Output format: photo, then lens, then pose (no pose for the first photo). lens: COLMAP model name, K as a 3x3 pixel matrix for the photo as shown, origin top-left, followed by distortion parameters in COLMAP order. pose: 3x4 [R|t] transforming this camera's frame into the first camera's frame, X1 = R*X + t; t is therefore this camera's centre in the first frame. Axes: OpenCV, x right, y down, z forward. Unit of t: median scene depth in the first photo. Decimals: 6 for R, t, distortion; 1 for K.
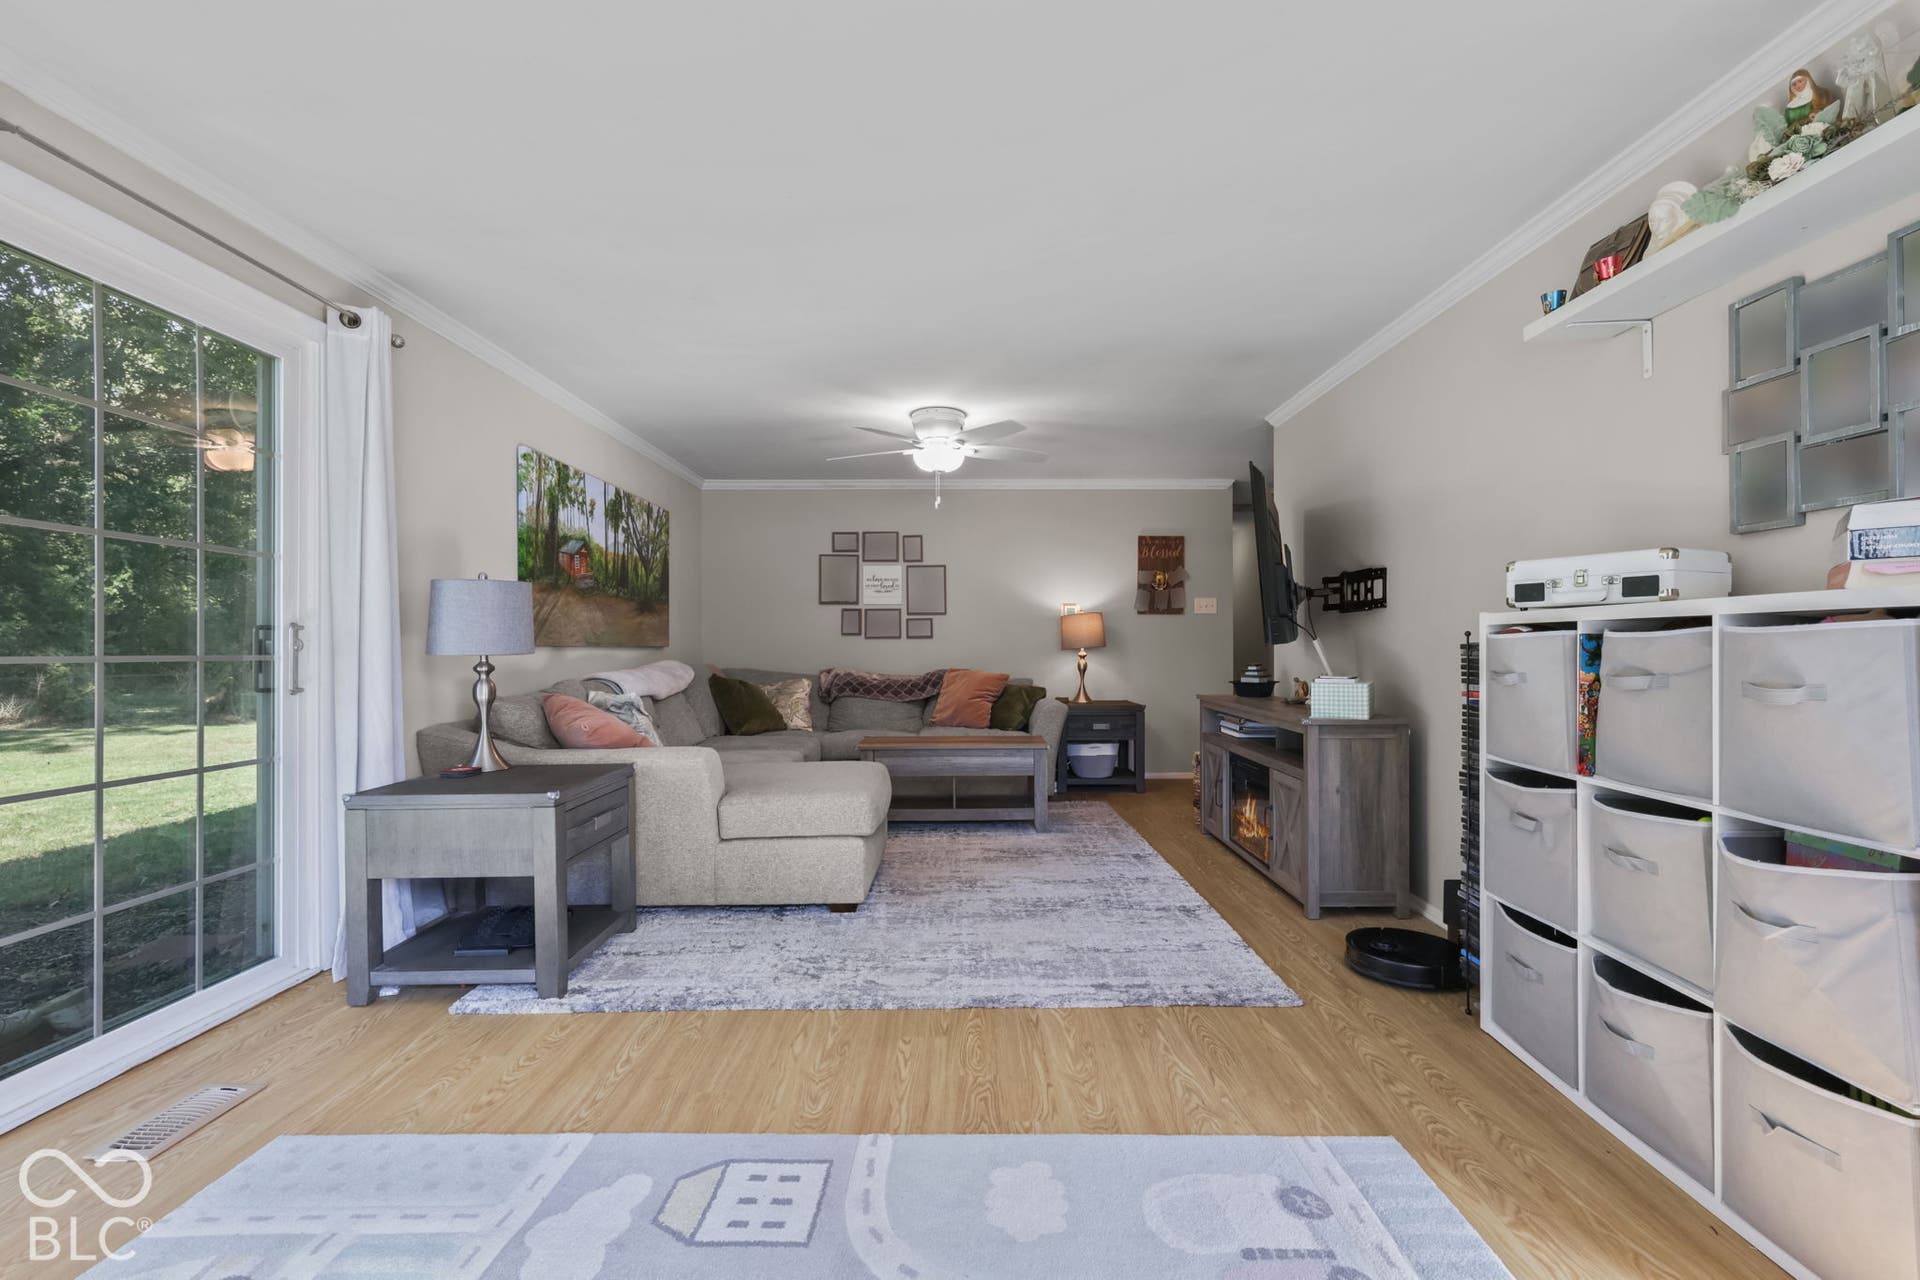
lens RADIAL K [[847.3, 0, 986.9], [0, 847.3, 649.8], [0, 0, 1]] dist [0.000029, -0.000018]
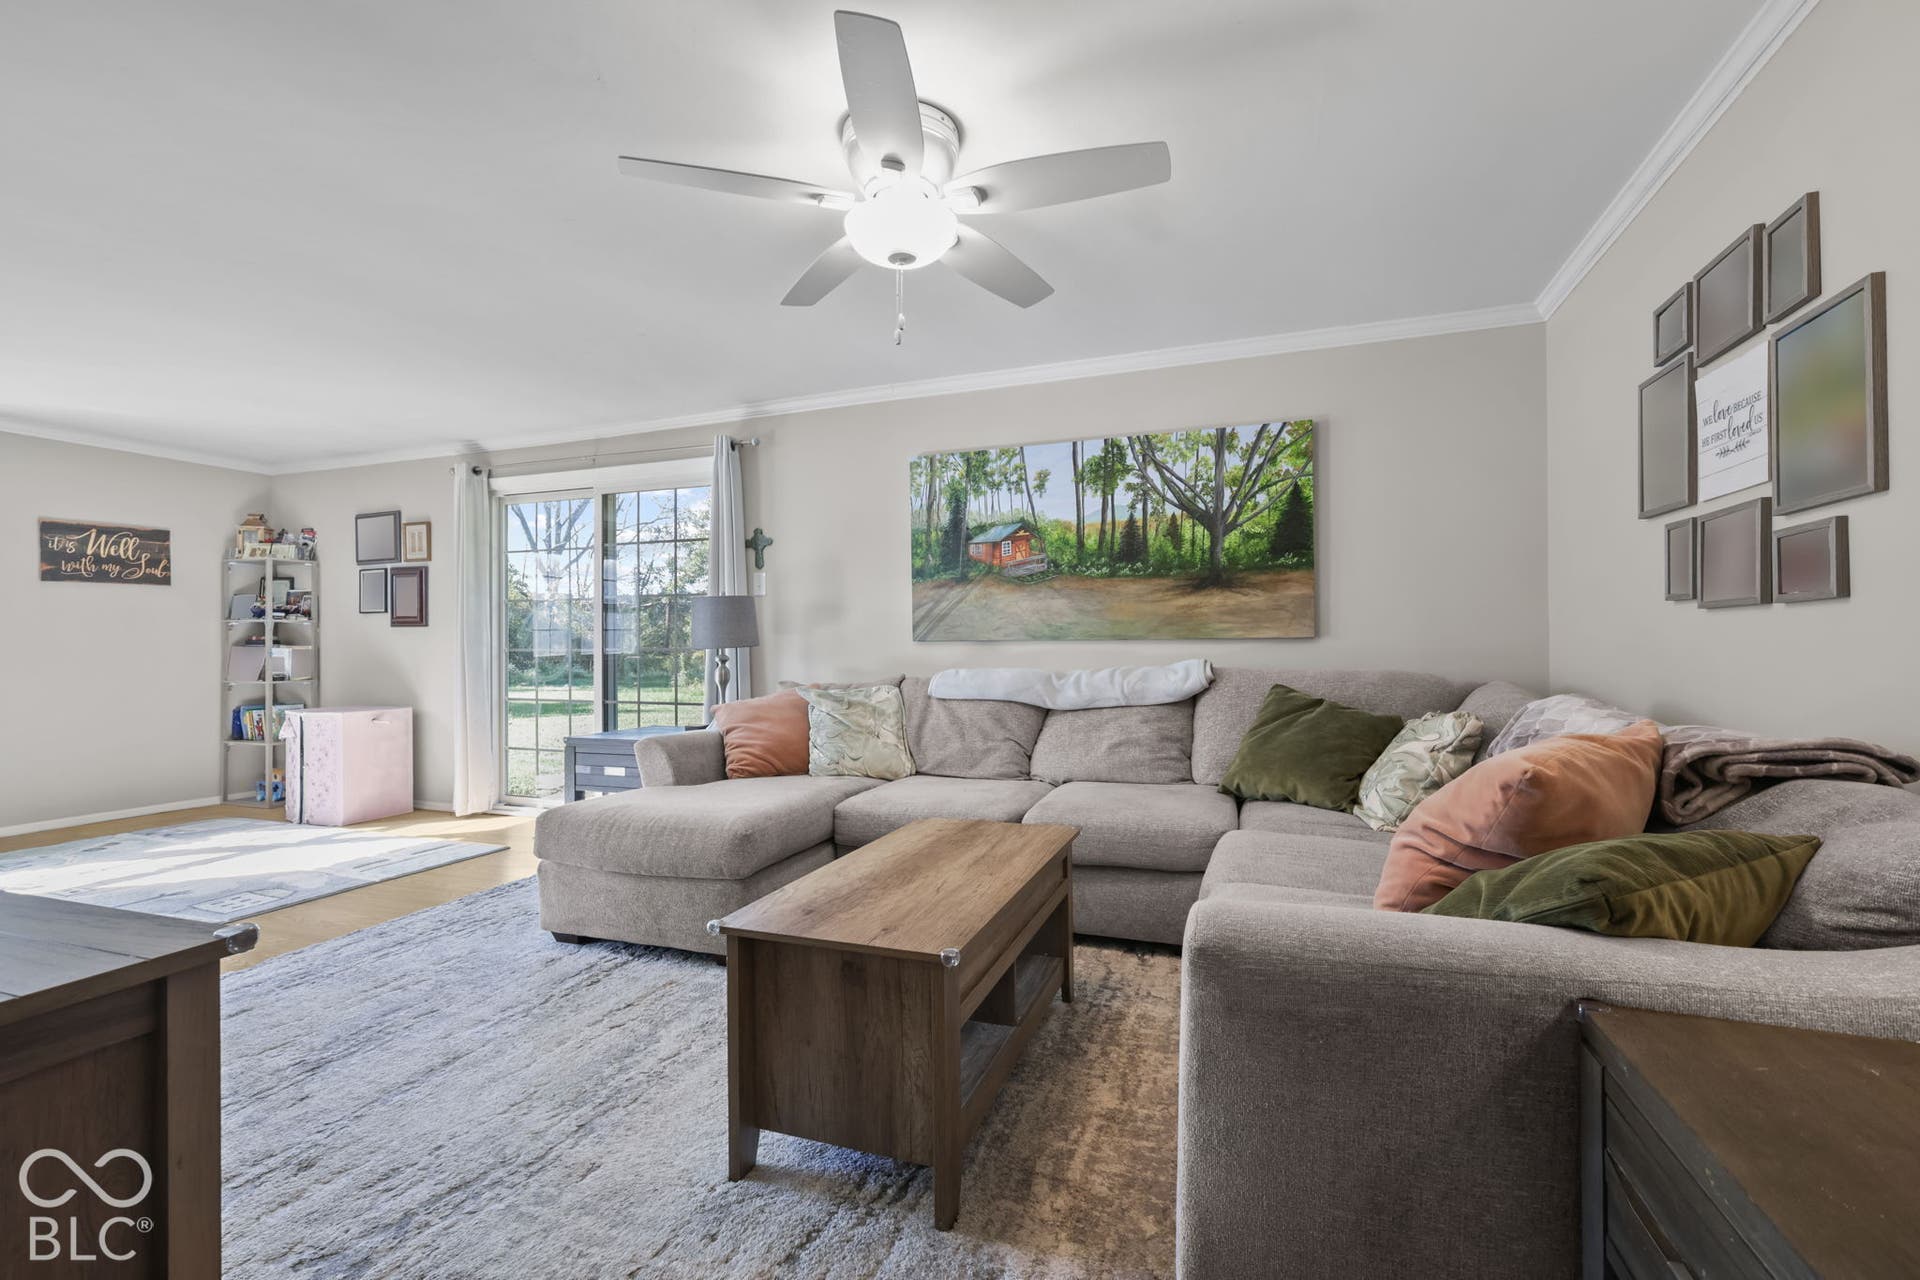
lens RADIAL K [[833.1, 0, 963.5], [0, 833.1, 650.4], [0, 0, 1]] dist [0.001492, -0.000023]
pose [[-0.372041, 0.017488, -0.928052, 0.362039], [0.007467, 0.999847, 0.015847, -0.007546], [0.928186, -0.001034, -0.372114, 1.248664]]
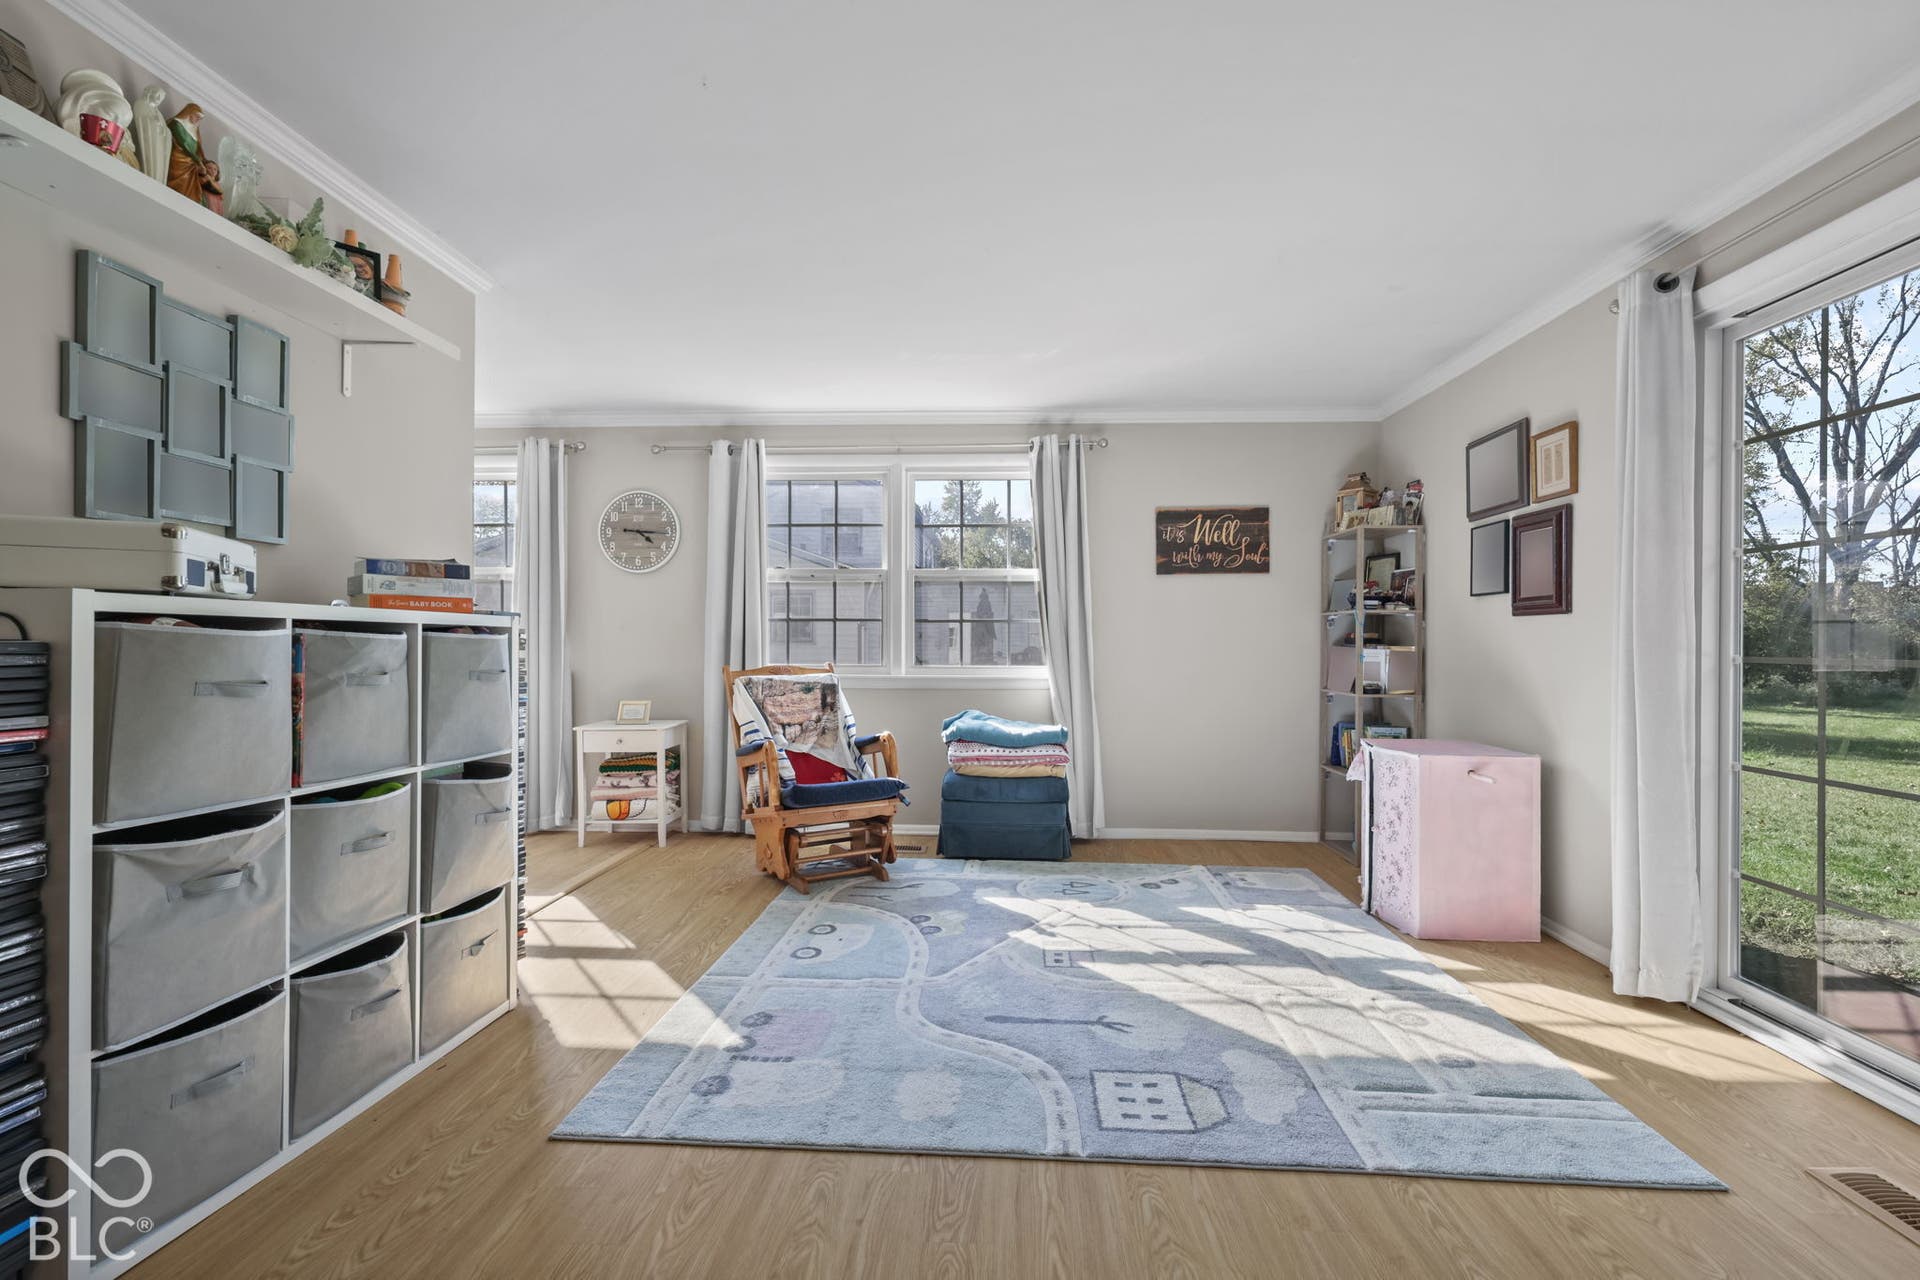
lens RADIAL K [[842.1, 0, 966.6], [0, 842.1, 639.8], [0, 0, 1]] dist [0.000706, 0.000325]
pose [[-0.997198, 0.000274, 0.074803, -0.035847], [-0.000204, 0.999980, -0.006385, -0.003129], [-0.074804, -0.006383, -0.997178, 0.790522]]
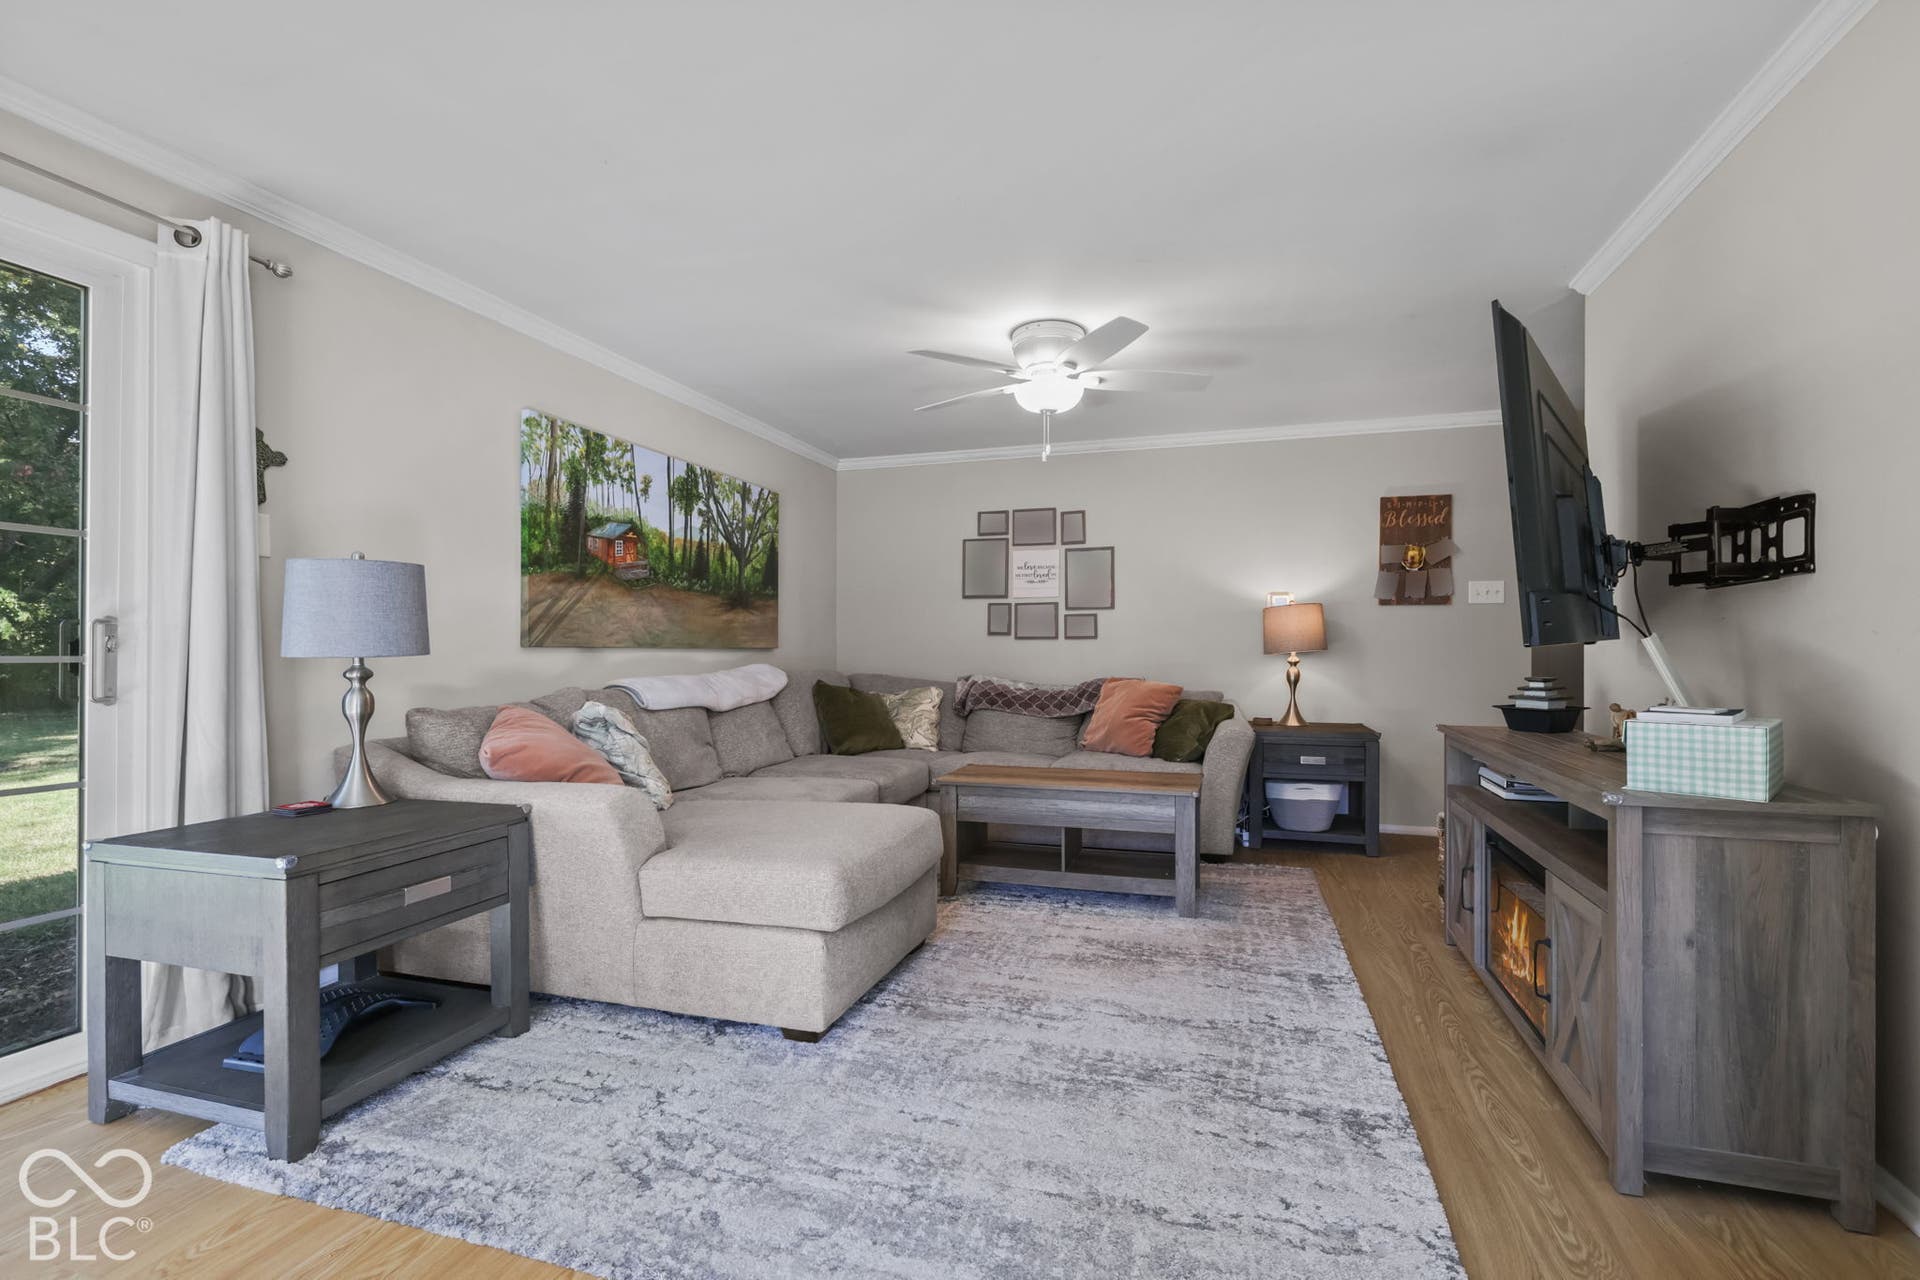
lens RADIAL K [[859.9, 0, 979.4], [0, 859.9, 653.9], [0, 0, 1]] dist [0.001223, 0.000211]
pose [[0.947606, 0.004149, -0.319415, 0.132025], [-0.003860, 0.999991, 0.001540, -0.000133], [0.319419, -0.000226, 0.947614, 0.285335]]
